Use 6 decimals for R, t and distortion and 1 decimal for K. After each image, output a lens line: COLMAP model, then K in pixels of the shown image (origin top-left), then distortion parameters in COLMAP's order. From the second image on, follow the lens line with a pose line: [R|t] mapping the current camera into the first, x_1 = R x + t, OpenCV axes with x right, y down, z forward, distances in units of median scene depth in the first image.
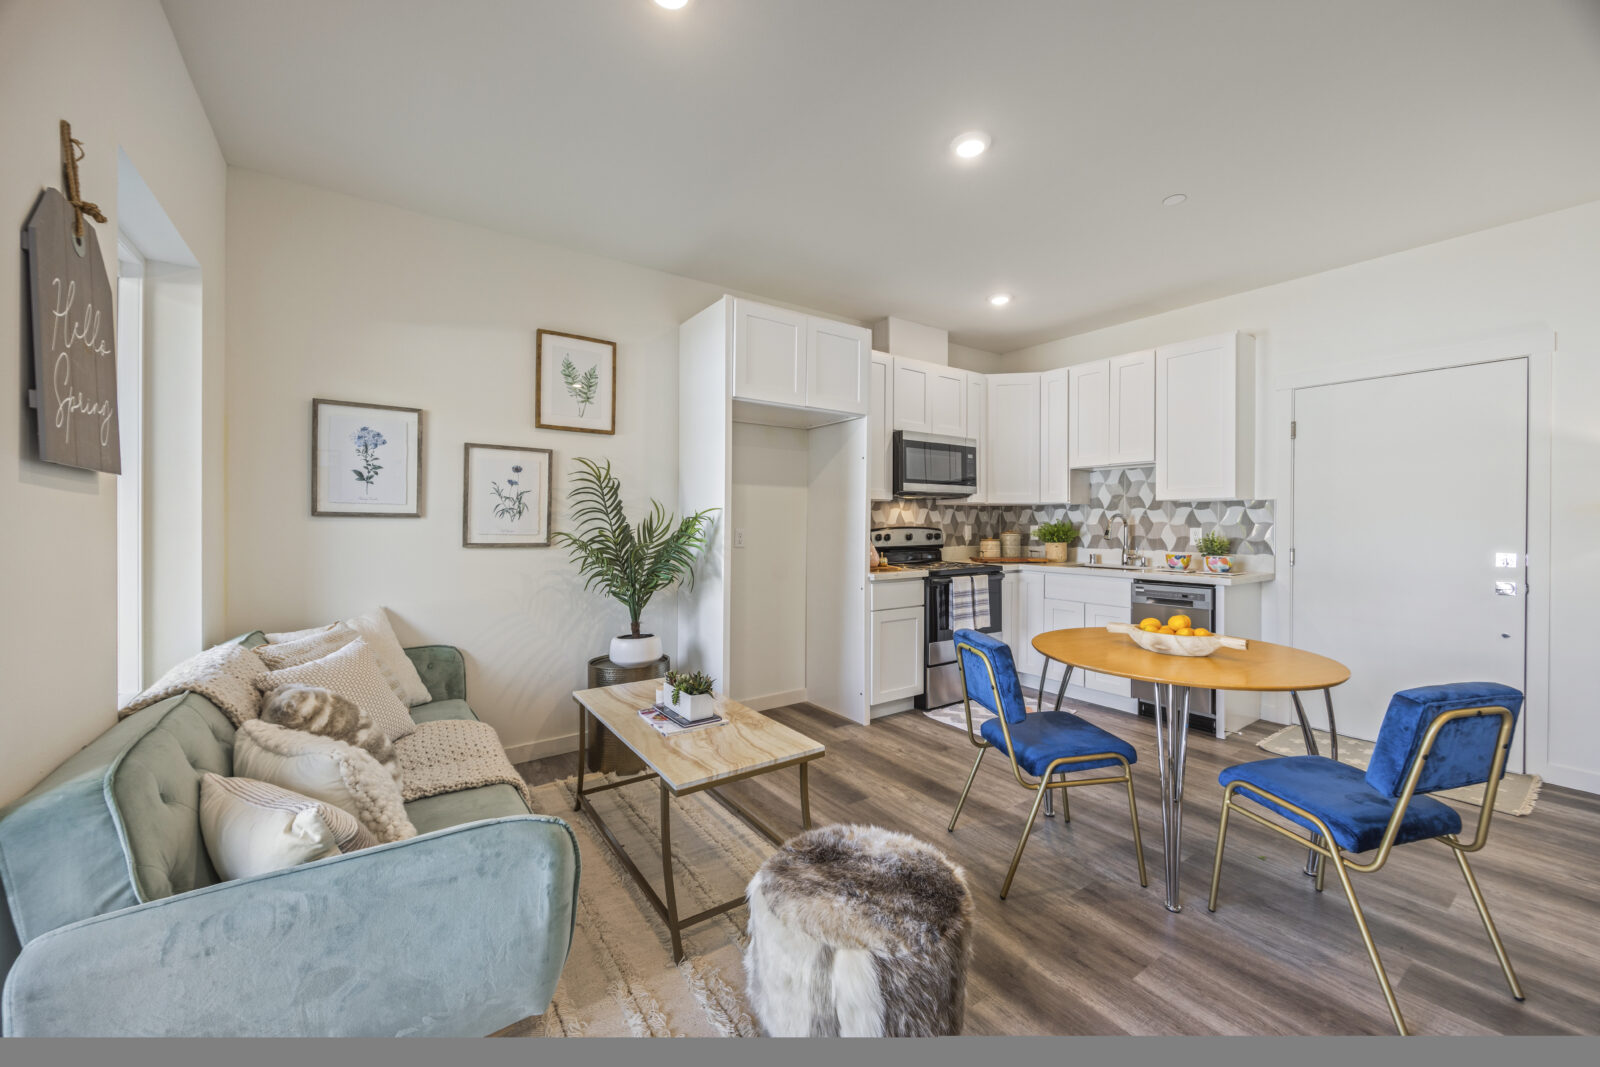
lens RADIAL K [[639.0, 0, 800.0], [0, 639.0, 533.5], [0, 0, 1]] dist [-0.000795, -0.000126]
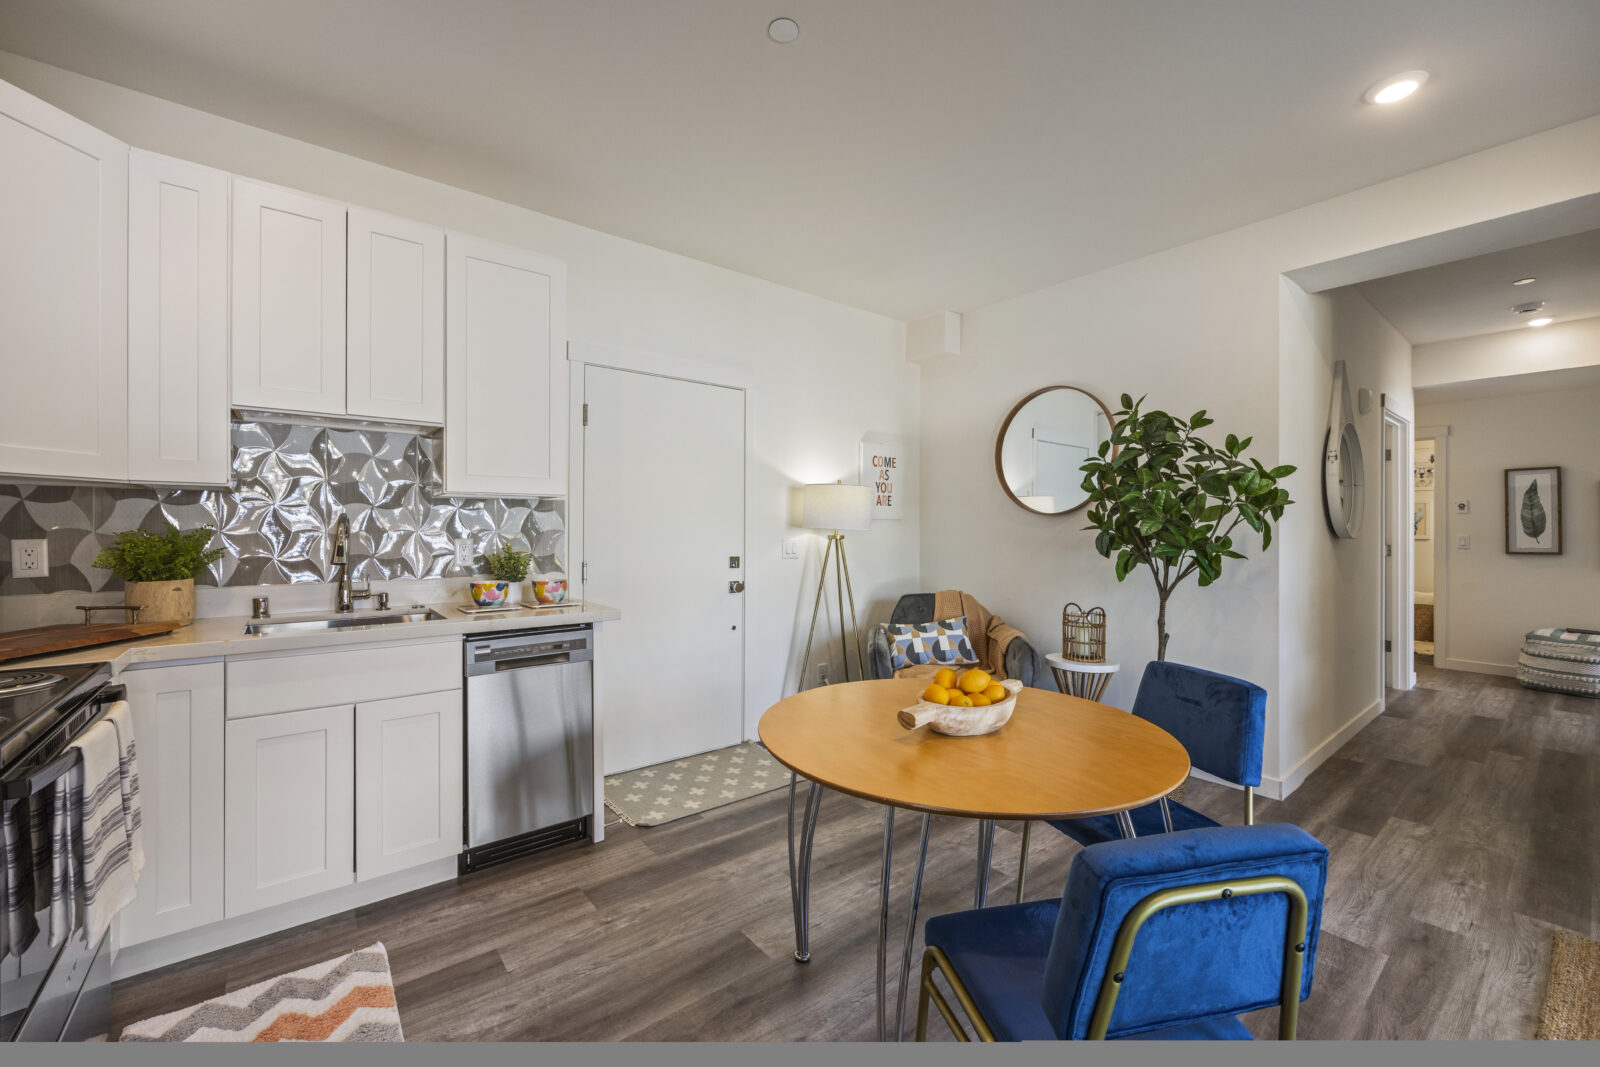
lens RADIAL K [[639.0, 0, 800.0], [0, 639.0, 533.5], [0, 0, 1]] dist [-0.000795, -0.000126]
pose [[-0.091277, -0.011177, 0.995763, -0.050918], [0.011303, 0.999861, 0.012259, -0.018814], [-0.995761, 0.012374, -0.091138, 0.751769]]
